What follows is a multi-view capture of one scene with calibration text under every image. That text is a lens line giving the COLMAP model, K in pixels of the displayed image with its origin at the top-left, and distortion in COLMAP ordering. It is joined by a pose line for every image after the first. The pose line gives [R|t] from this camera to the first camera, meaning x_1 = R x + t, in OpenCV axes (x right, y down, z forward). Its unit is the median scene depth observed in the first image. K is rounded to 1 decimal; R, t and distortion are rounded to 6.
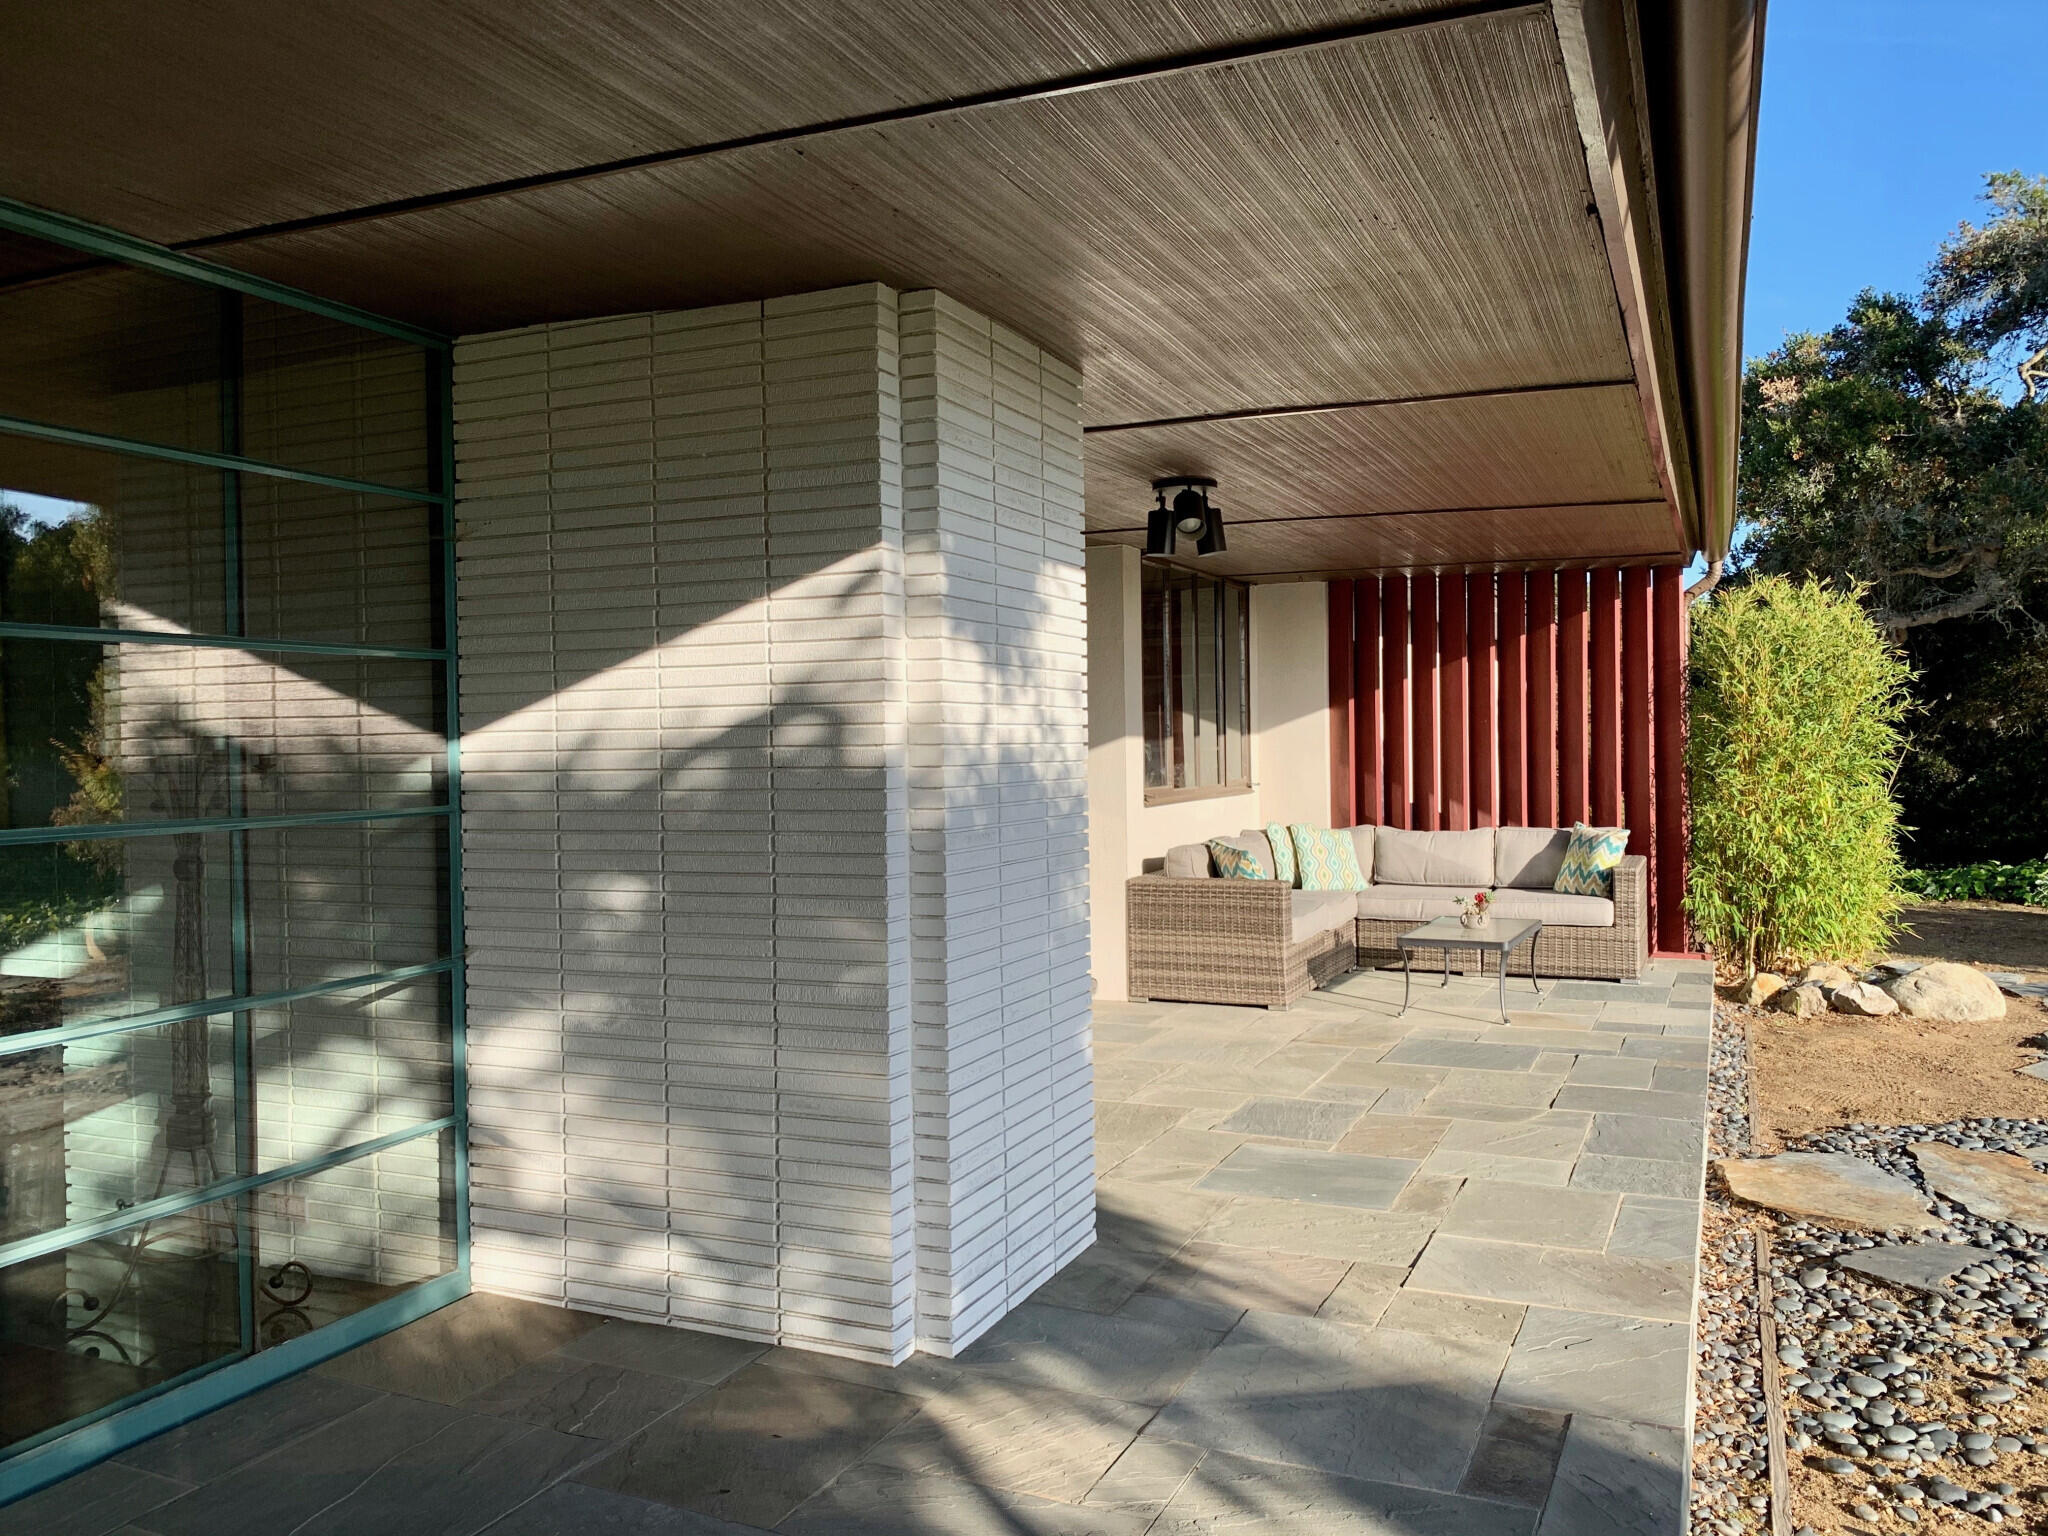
lens RADIAL K [[1574.1, 0, 1025.2], [0, 1574.1, 765.6], [0, 0, 1]] dist [0.005471, 0.001454]
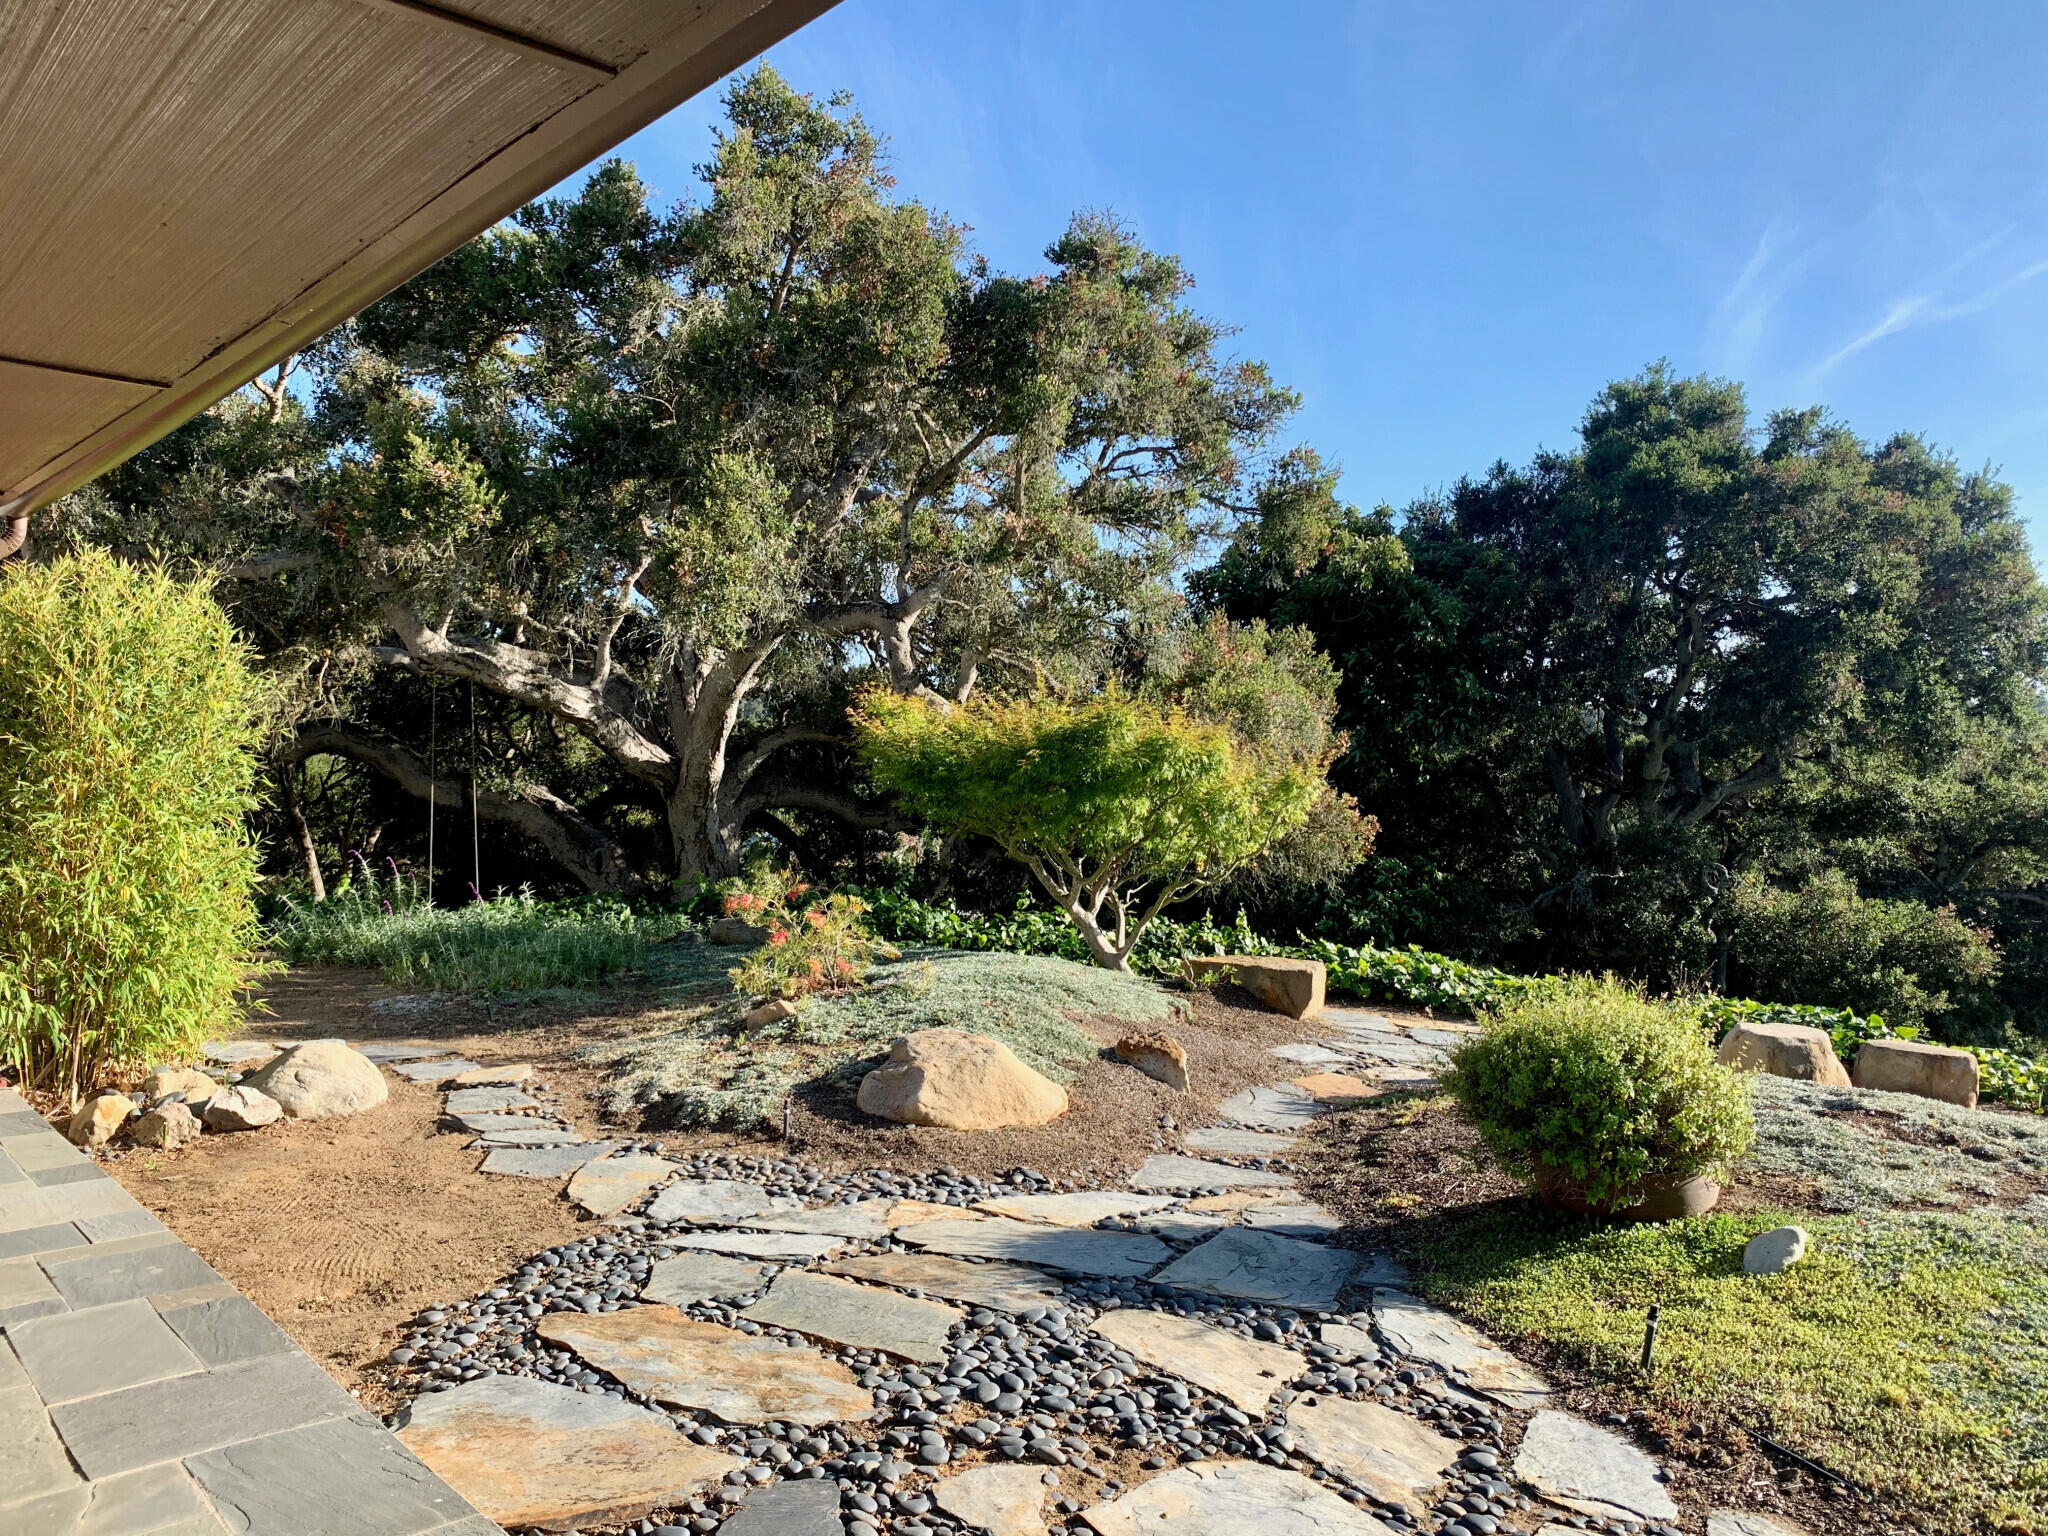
lens RADIAL K [[1574.1, 0, 1024.4], [0, 1574.1, 746.1], [0, 0, 1]] dist [0.005471, 0.001454]
pose [[0.420835, 0.016219, 0.906992, -0.009897], [0.008094, 0.999733, -0.021633, -0.008963], [-0.907101, 0.016445, 0.420591, 0.321305]]
